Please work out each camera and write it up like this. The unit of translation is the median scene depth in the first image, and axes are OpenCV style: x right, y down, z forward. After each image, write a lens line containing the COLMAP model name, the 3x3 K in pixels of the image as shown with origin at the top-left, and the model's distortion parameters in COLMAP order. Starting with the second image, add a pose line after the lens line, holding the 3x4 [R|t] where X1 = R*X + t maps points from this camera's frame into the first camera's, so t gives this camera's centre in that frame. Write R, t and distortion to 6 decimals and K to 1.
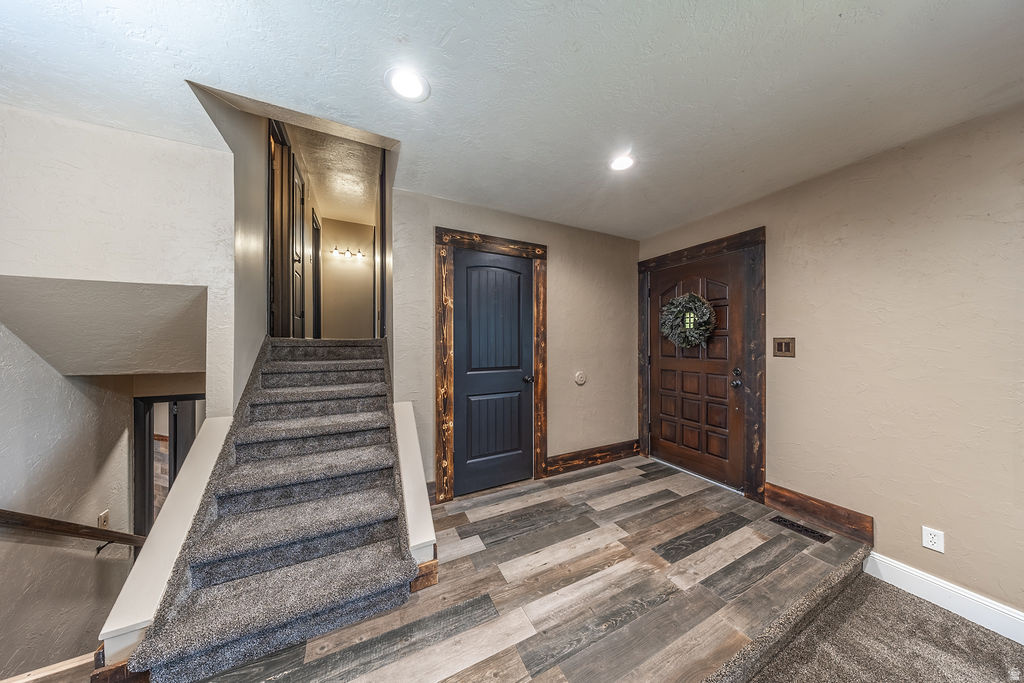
lens RADIAL K [[296.7, 0, 510.2], [0, 296.7, 342.4], [0, 0, 1]] dist [-0.004969, 0.000816]
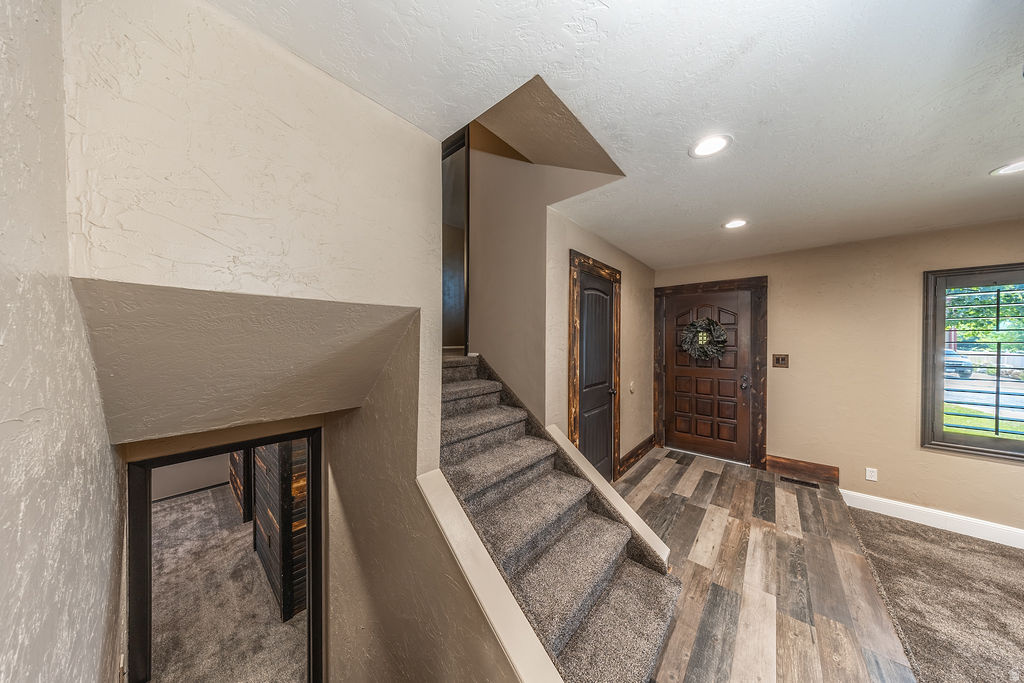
lens RADIAL K [[296.7, 0, 511.0], [0, 296.7, 343.3], [0, 0, 1]] dist [-0.004969, 0.000816]
pose [[0.927596, -0.000823, 0.373585, -0.806583], [-0.002139, 0.999969, 0.007515, -0.074432], [-0.373580, -0.007770, 0.927565, 0.134166]]
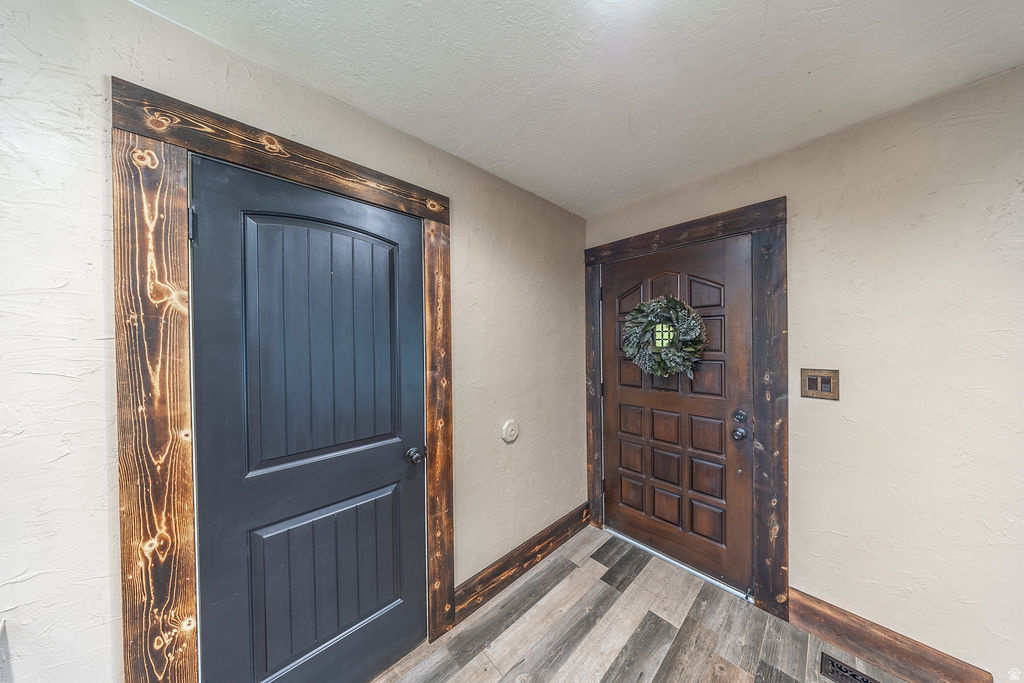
lens RADIAL K [[296.7, 0, 511.4], [0, 296.7, 343.3], [0, 0, 1]] dist [-0.004969, 0.000816]
pose [[0.959570, -0.011239, 0.281244, 0.091958], [0.010111, 0.999934, 0.005462, -0.078124], [-0.281287, -0.002397, 0.959621, 0.535593]]
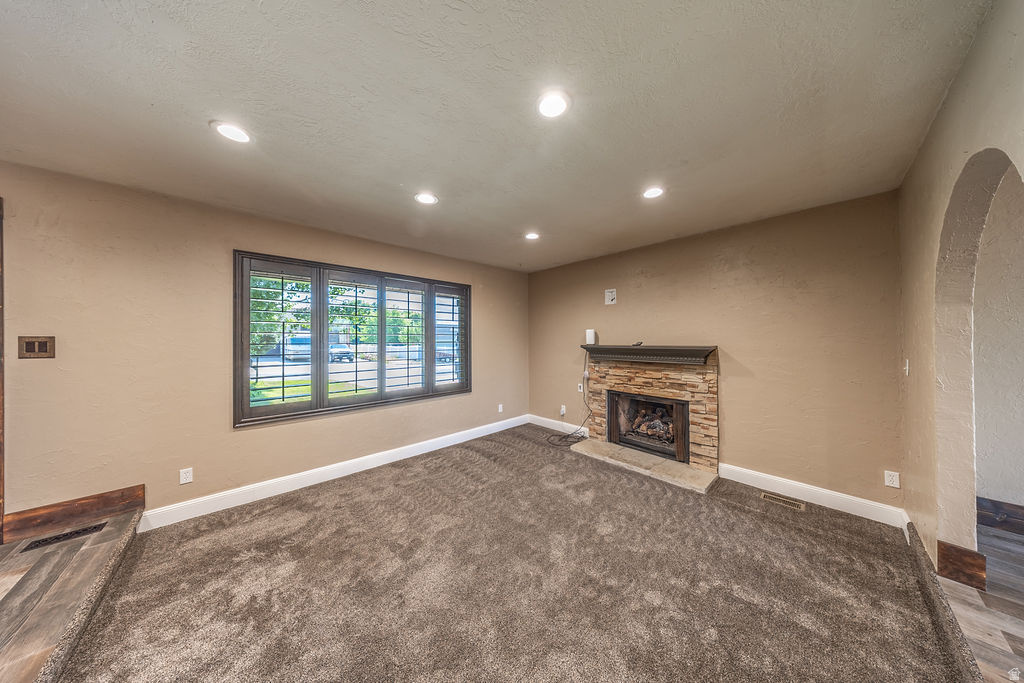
lens RADIAL K [[296.7, 0, 520.6], [0, 296.7, 338.9], [0, 0, 1]] dist [-0.004969, 0.000816]
pose [[-0.292556, -0.003910, 0.956240, -0.307388], [-0.000818, 0.999992, 0.003839, -0.011994], [-0.956248, 0.000341, -0.292557, -0.107857]]
